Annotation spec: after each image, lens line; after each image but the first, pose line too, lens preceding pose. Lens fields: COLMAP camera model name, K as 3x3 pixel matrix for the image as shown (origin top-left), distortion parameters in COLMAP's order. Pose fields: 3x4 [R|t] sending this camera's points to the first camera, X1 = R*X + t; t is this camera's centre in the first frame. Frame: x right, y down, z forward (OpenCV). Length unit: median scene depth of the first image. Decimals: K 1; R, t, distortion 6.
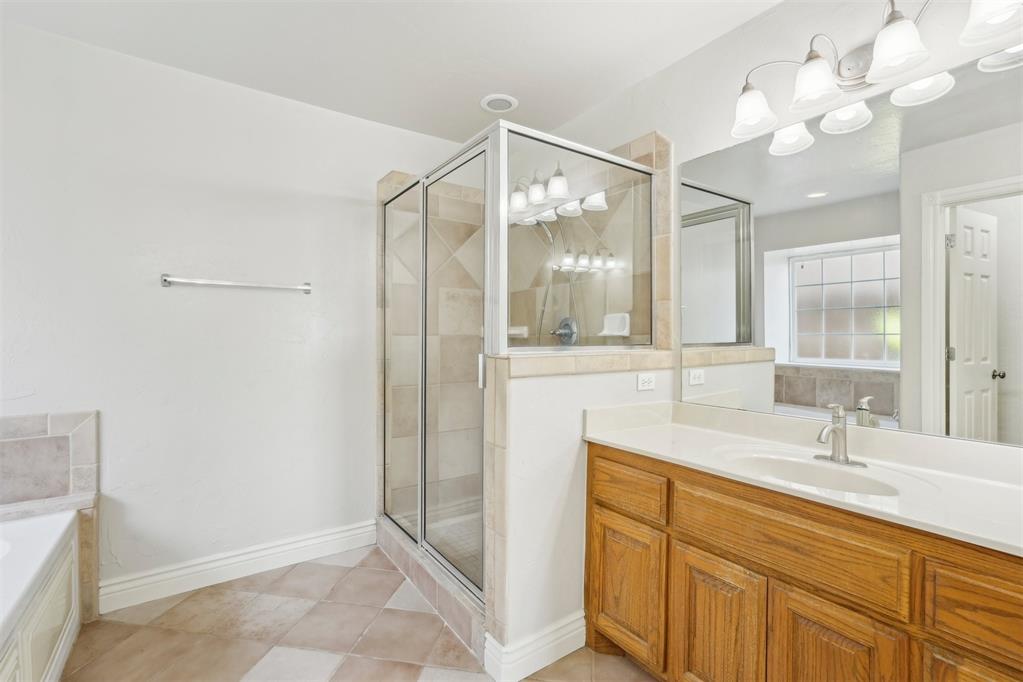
lens RADIAL K [[466.2, 0, 514.0], [0, 466.2, 338.1], [0, 0, 1]] dist [-0.013739, 0.006366]
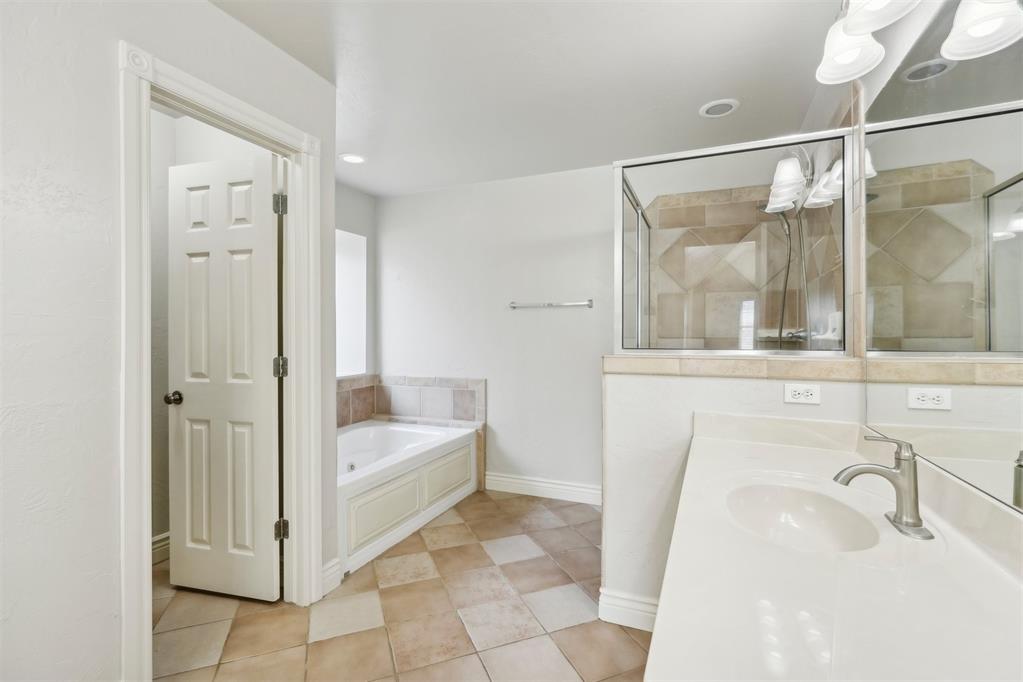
lens RADIAL K [[466.2, 0, 508.0], [0, 466.2, 337.2], [0, 0, 1]] dist [-0.013739, 0.006366]
pose [[0.521496, -0.000398, -0.853254, 0.741348], [-0.003448, 0.999991, -0.002573, -0.004972], [0.853247, 0.004284, 0.521490, 0.104118]]
